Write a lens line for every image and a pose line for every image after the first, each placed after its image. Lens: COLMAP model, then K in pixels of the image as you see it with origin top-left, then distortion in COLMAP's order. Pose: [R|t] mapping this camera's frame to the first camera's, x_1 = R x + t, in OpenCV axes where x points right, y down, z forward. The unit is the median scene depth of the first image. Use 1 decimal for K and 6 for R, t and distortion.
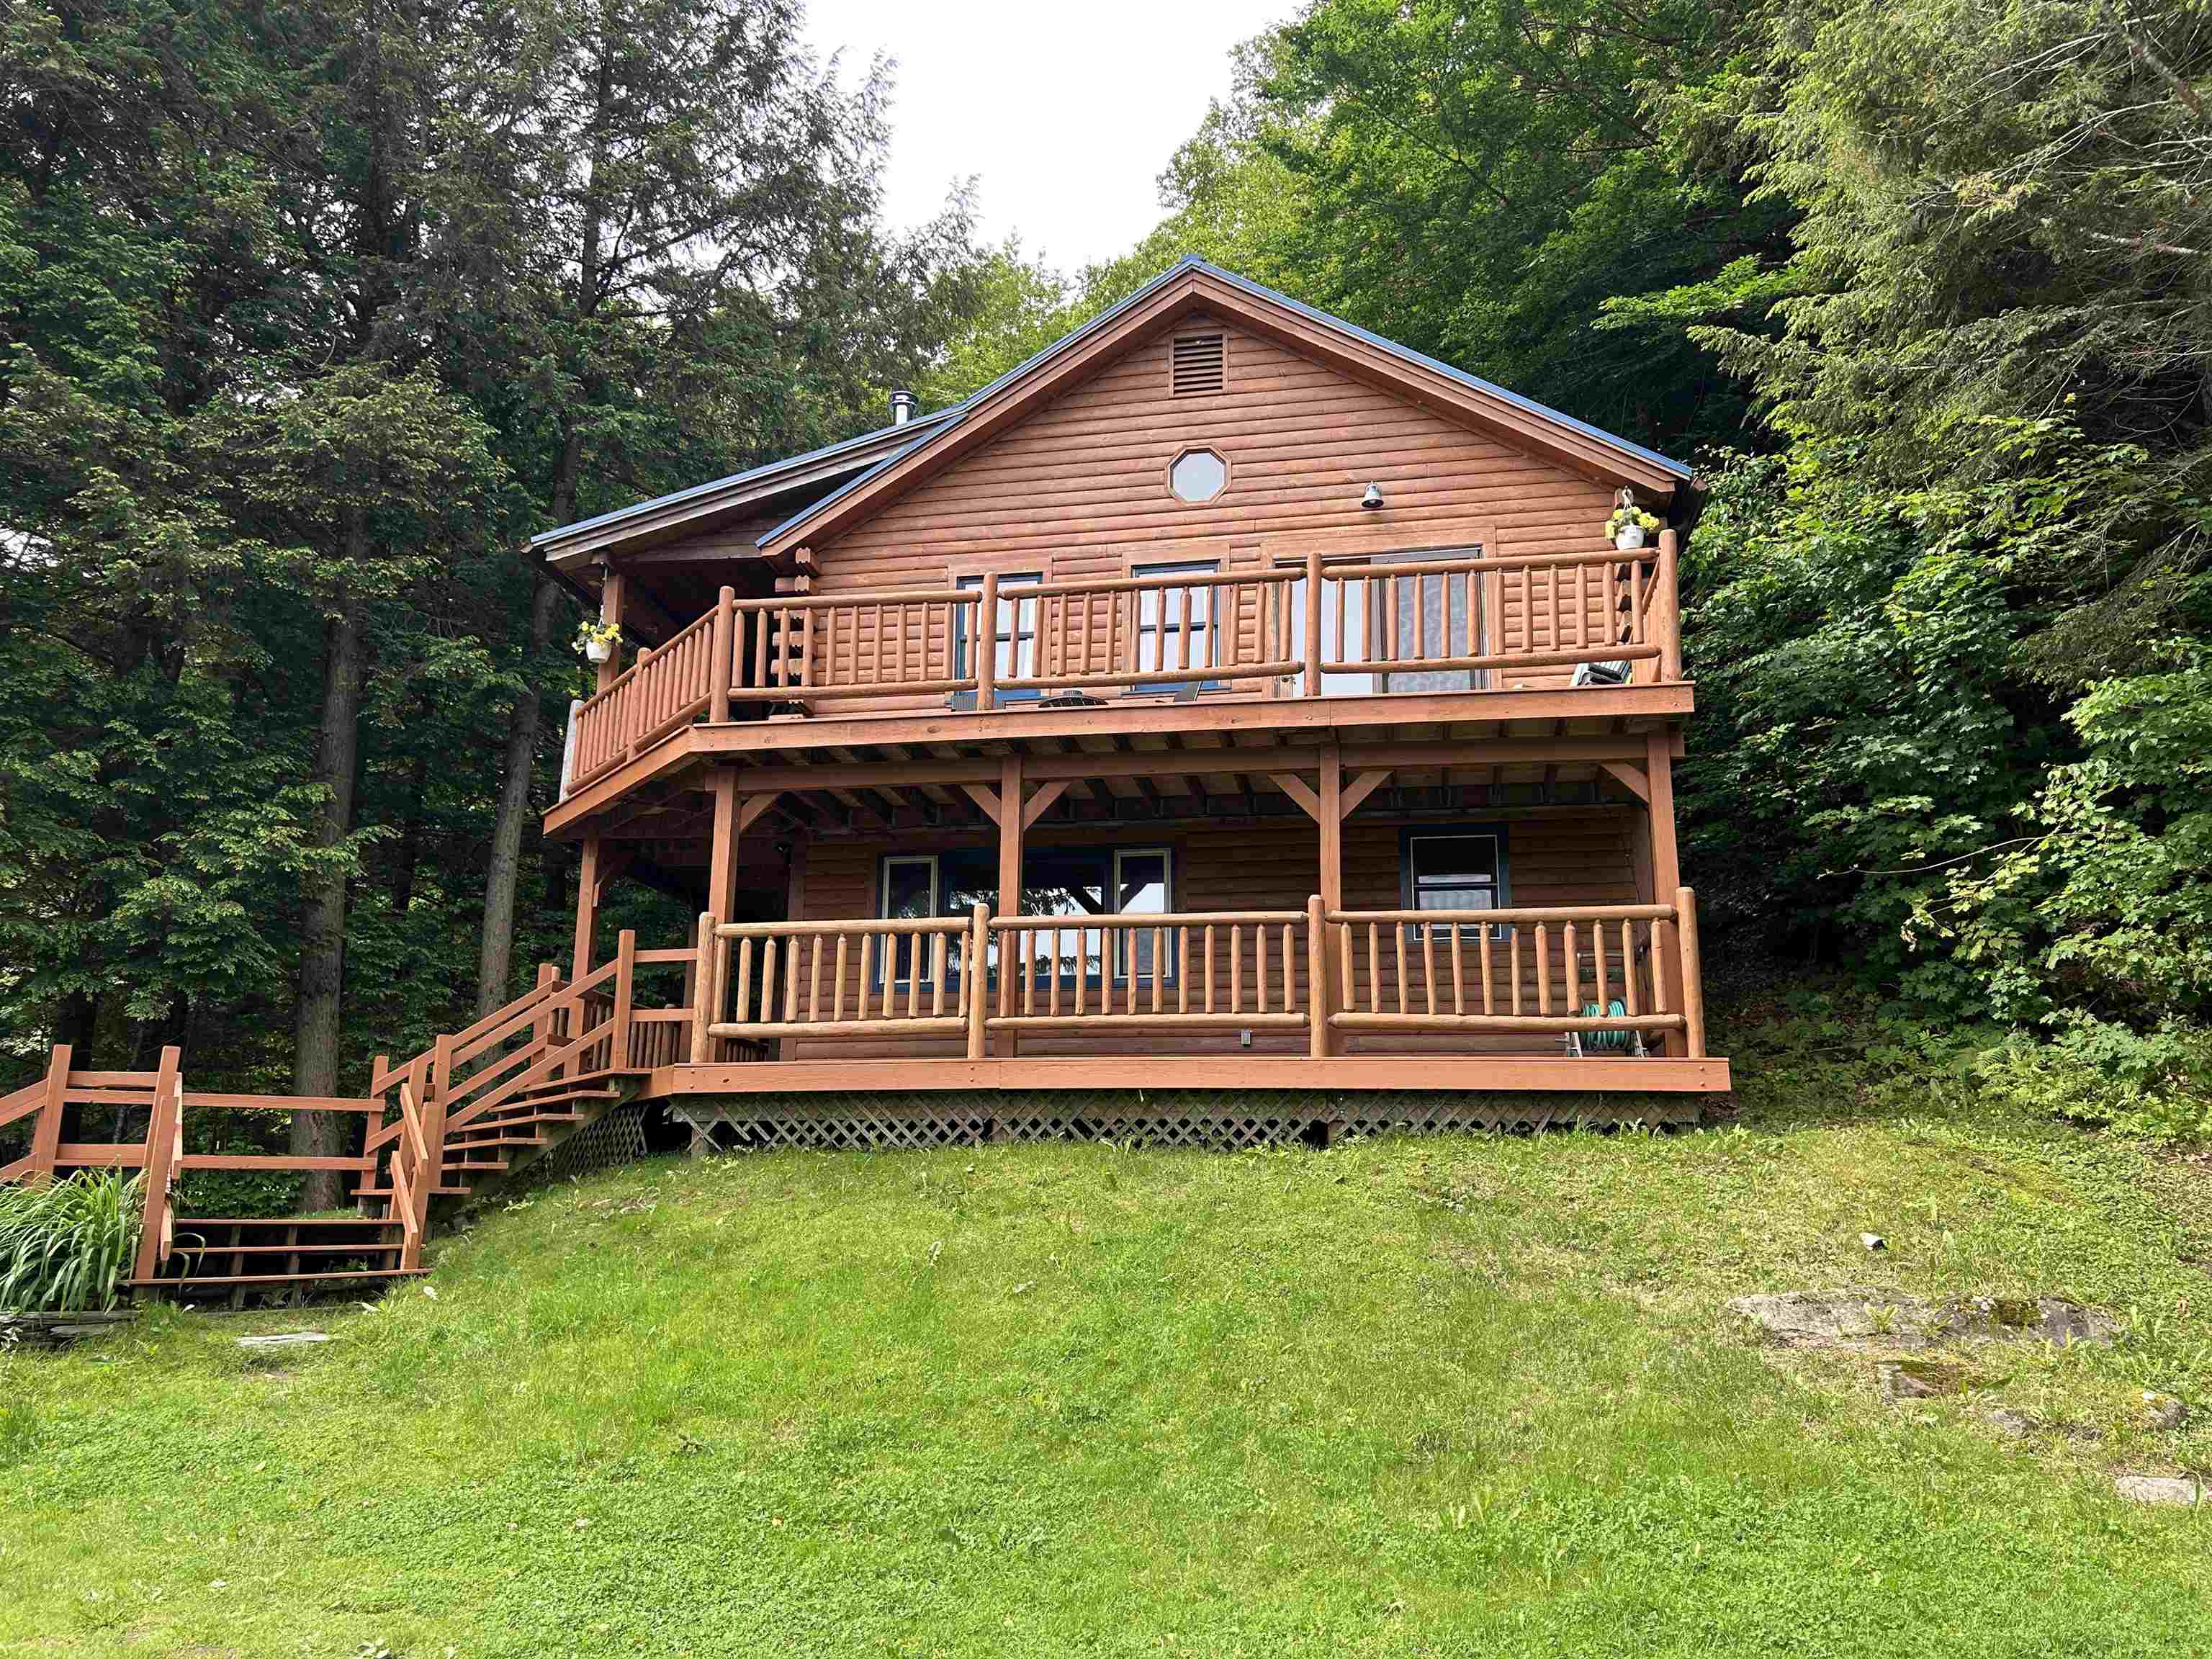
lens RADIAL K [[1664.0, 0, 1112.7], [0, 1664.0, 804.9], [0, 0, 1]] dist [0.035984, -0.034724]
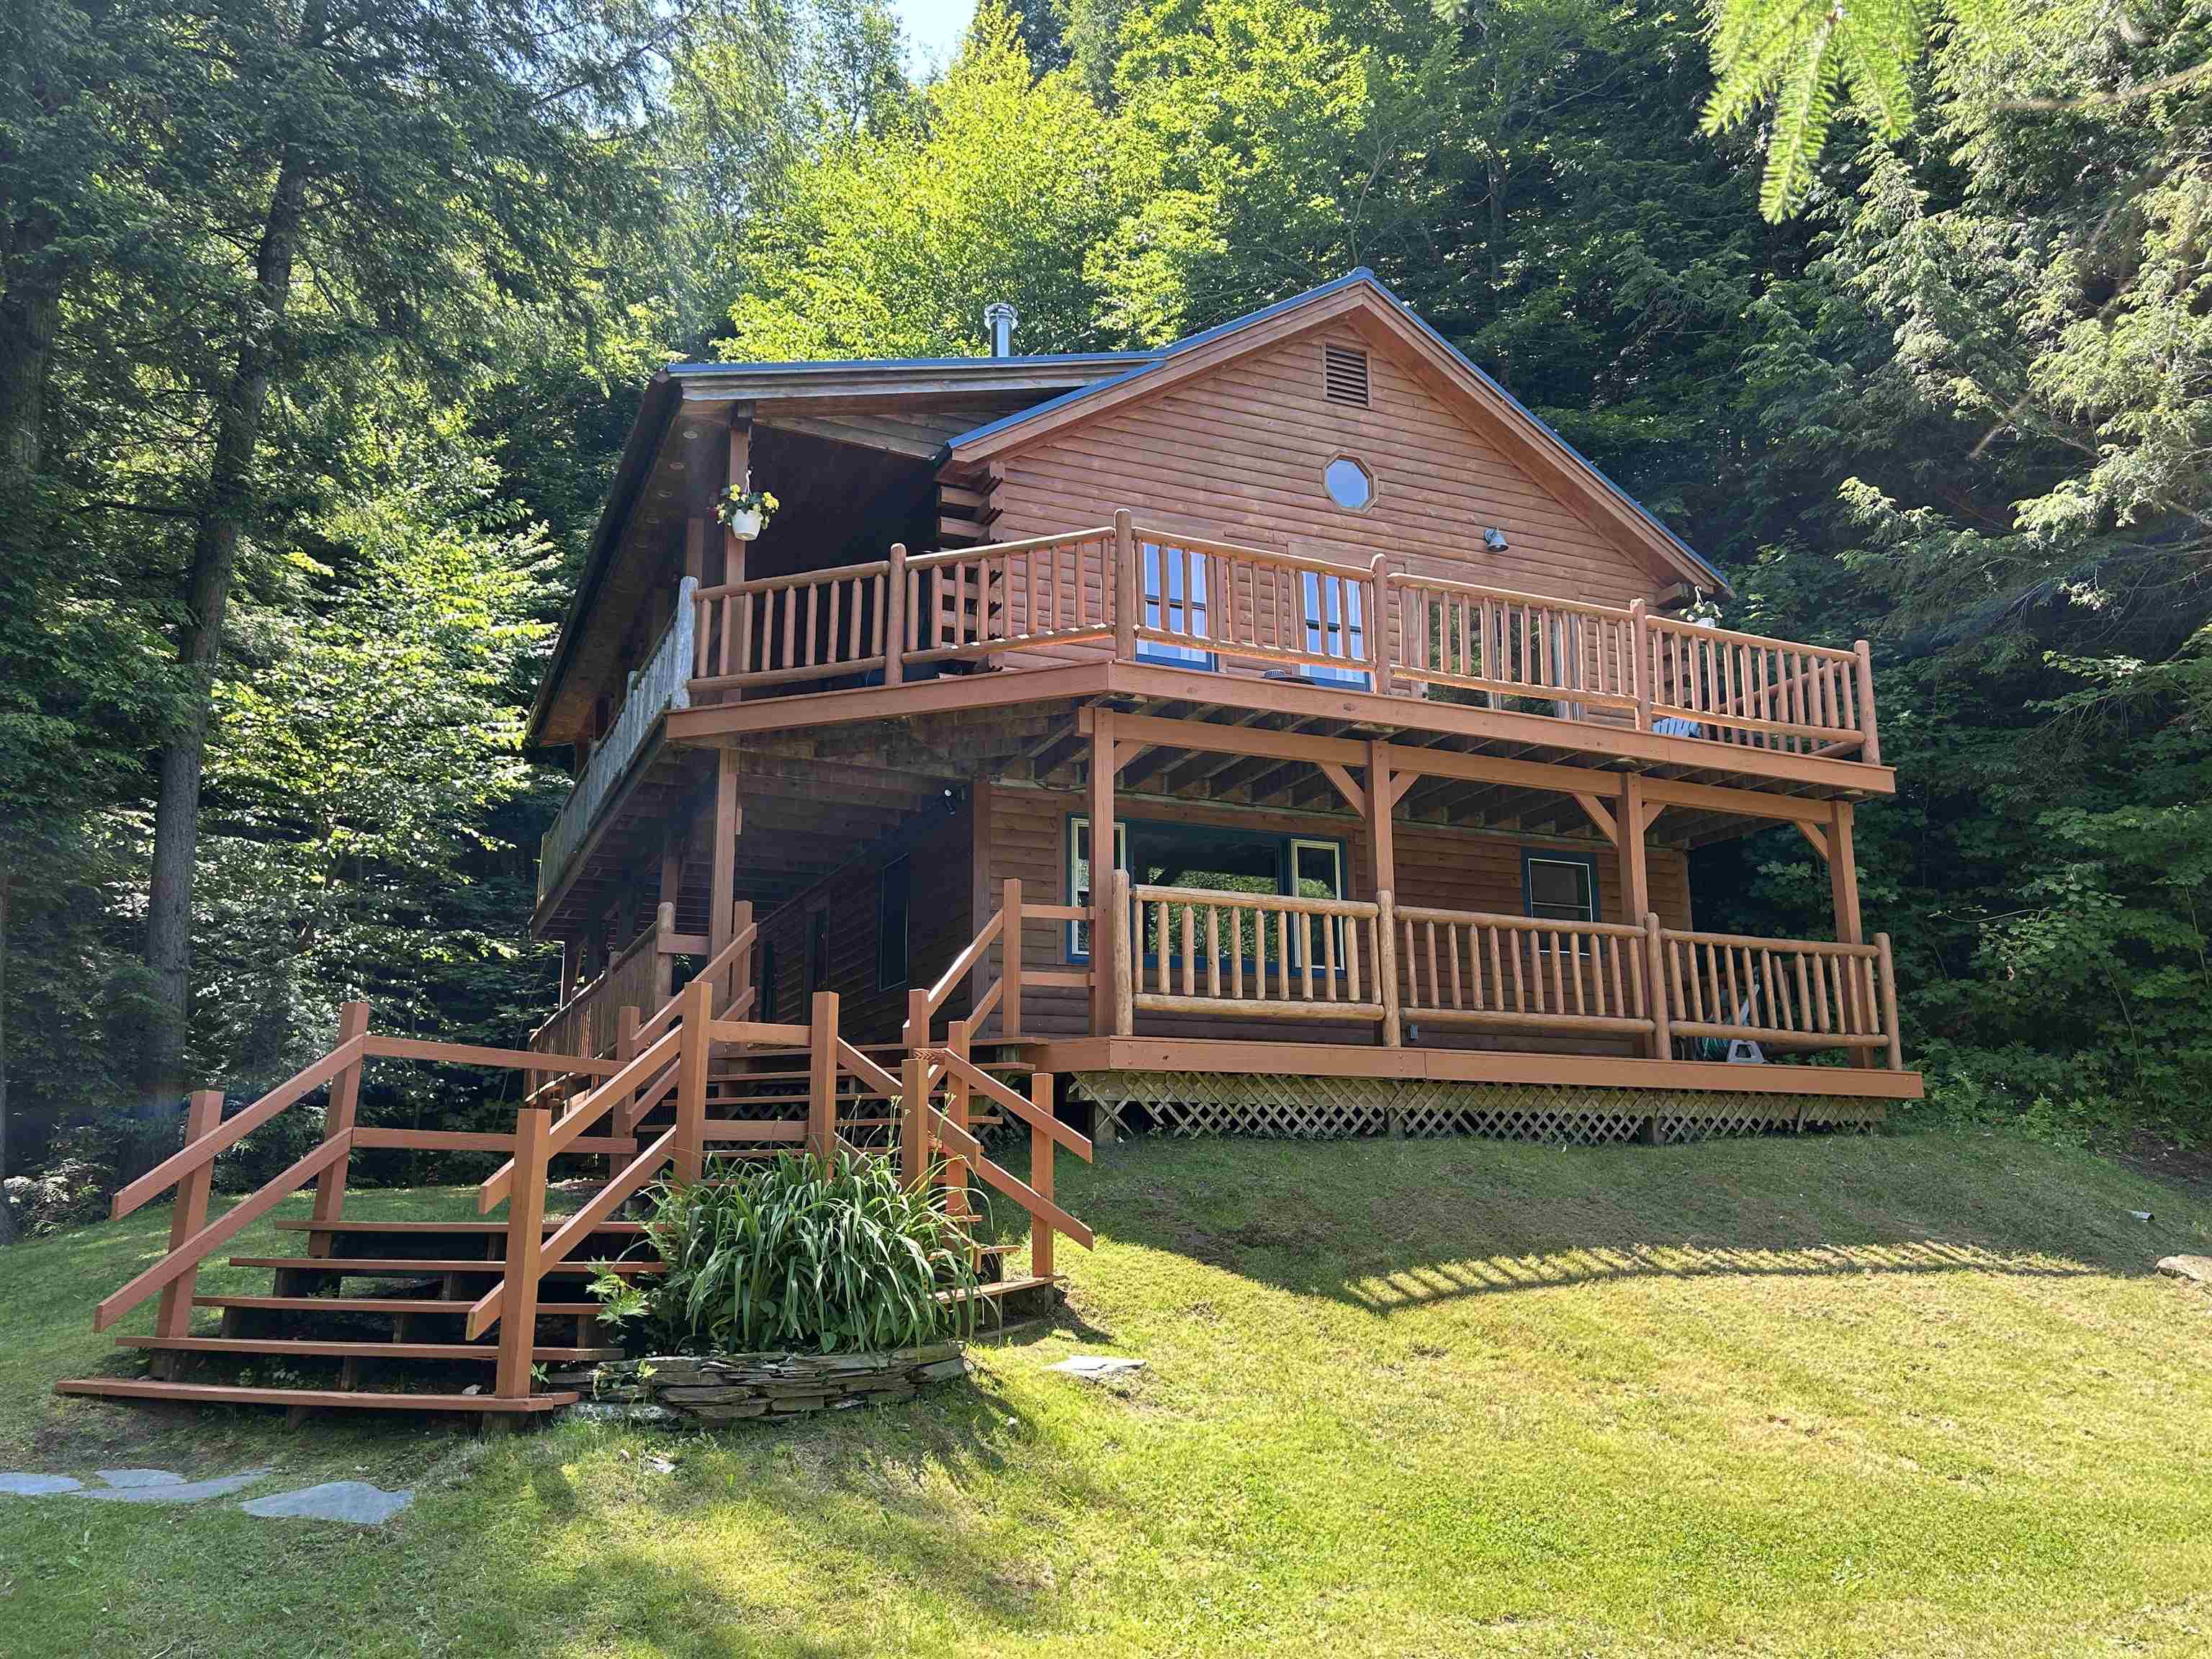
lens RADIAL K [[1664.0, 0, 1102.6], [0, 1664.0, 821.4], [0, 0, 1]] dist [0.035984, -0.034724]
pose [[0.828703, 0.116326, 0.547467, -0.769604], [-0.133641, 0.990995, -0.008275, 0.048319], [-0.543500, -0.066306, 0.836786, 0.261506]]
